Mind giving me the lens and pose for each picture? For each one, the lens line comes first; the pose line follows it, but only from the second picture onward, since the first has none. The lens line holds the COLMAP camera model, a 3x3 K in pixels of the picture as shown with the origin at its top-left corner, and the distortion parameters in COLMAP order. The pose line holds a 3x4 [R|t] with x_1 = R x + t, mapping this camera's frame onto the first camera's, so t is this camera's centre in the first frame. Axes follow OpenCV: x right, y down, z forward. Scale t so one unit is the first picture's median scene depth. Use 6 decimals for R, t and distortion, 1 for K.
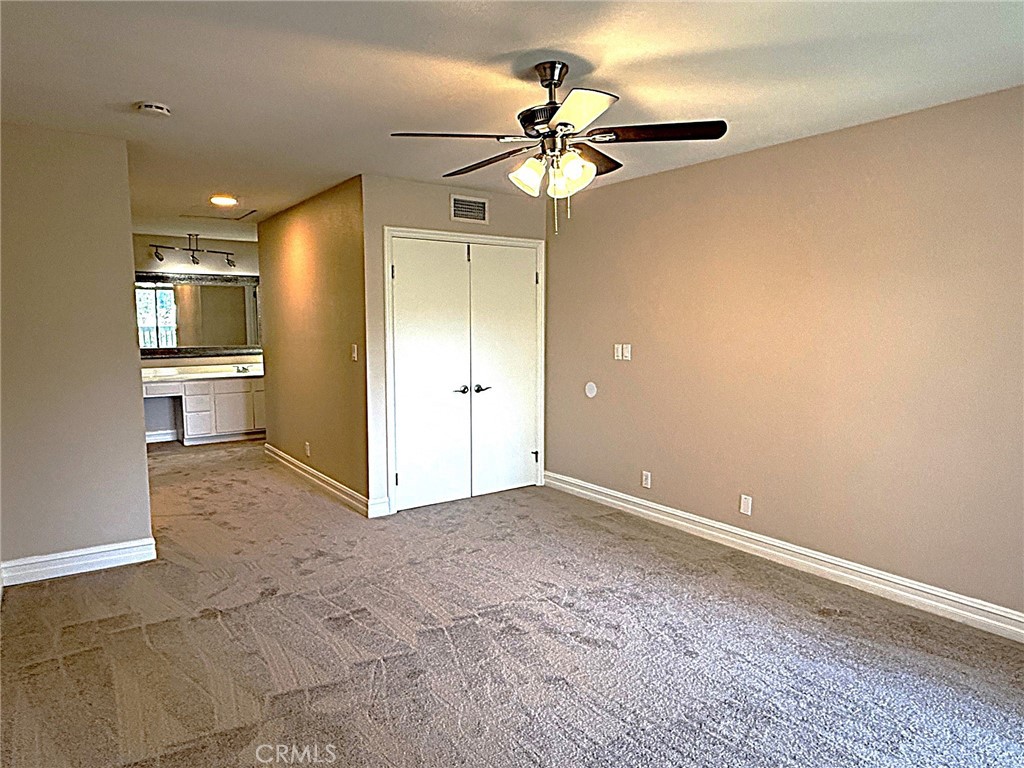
lens RADIAL K [[642.7, 0, 508.5], [0, 642.7, 385.2], [0, 0, 1]] dist [-0.007968, -0.000341]
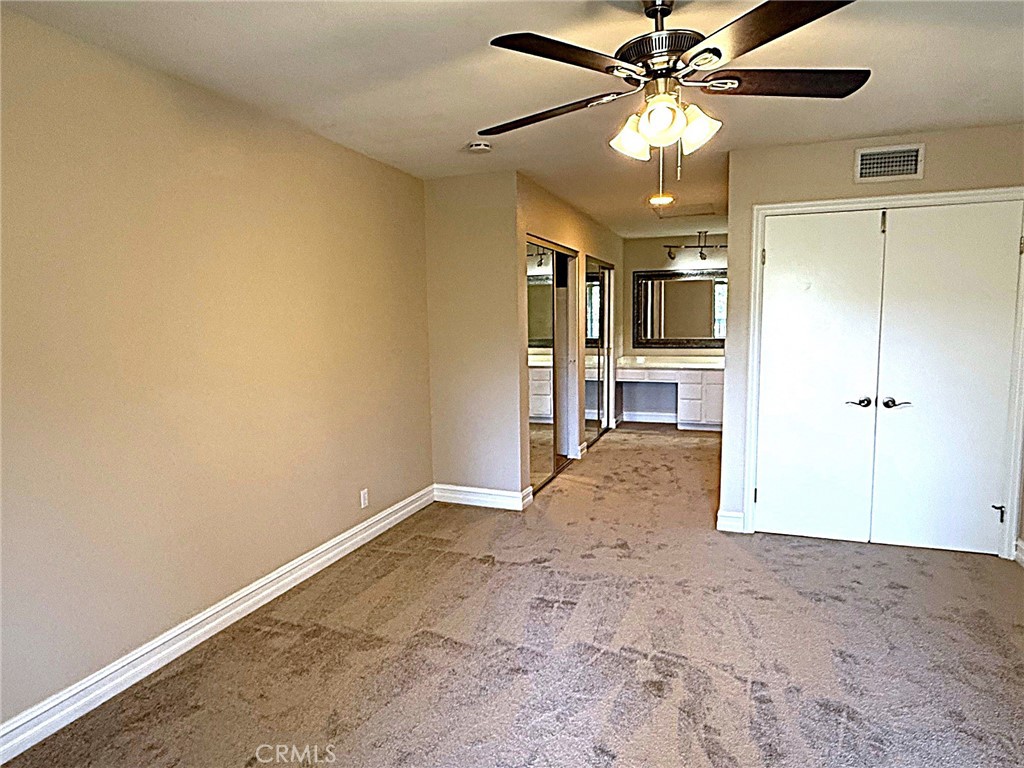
lens RADIAL K [[642.7, 0, 505.6], [0, 642.7, 387.2], [0, 0, 1]] dist [-0.007968, -0.000341]
pose [[0.552242, 0.085564, -0.829282, 0.333092], [-0.071222, 0.995925, 0.055329, -0.022869], [0.830636, 0.028509, 0.556085, 0.219197]]
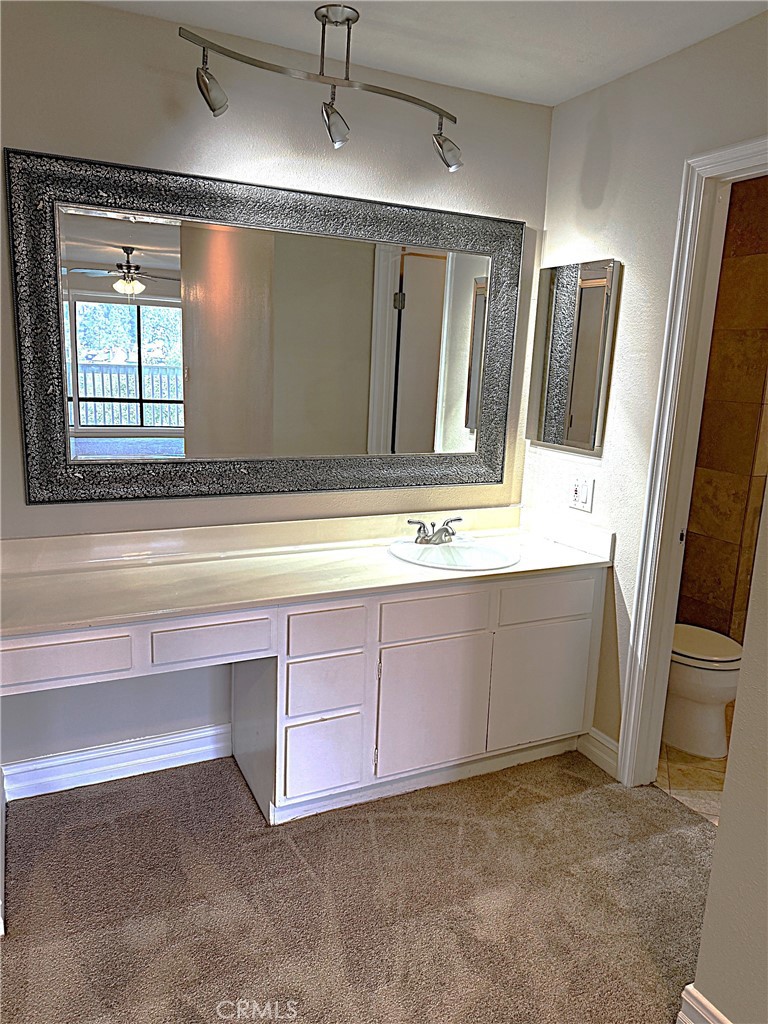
lens RADIAL K [[716.8, 0, 374.1], [0, 716.8, 506.2], [0, 0, 1]] dist [0.023035, -0.024101]
pose [[0.984112, 0.068789, -0.163682, -0.612554], [-0.053626, 0.994001, 0.095322, -0.106301], [0.169257, -0.085030, 0.981897, 1.041944]]
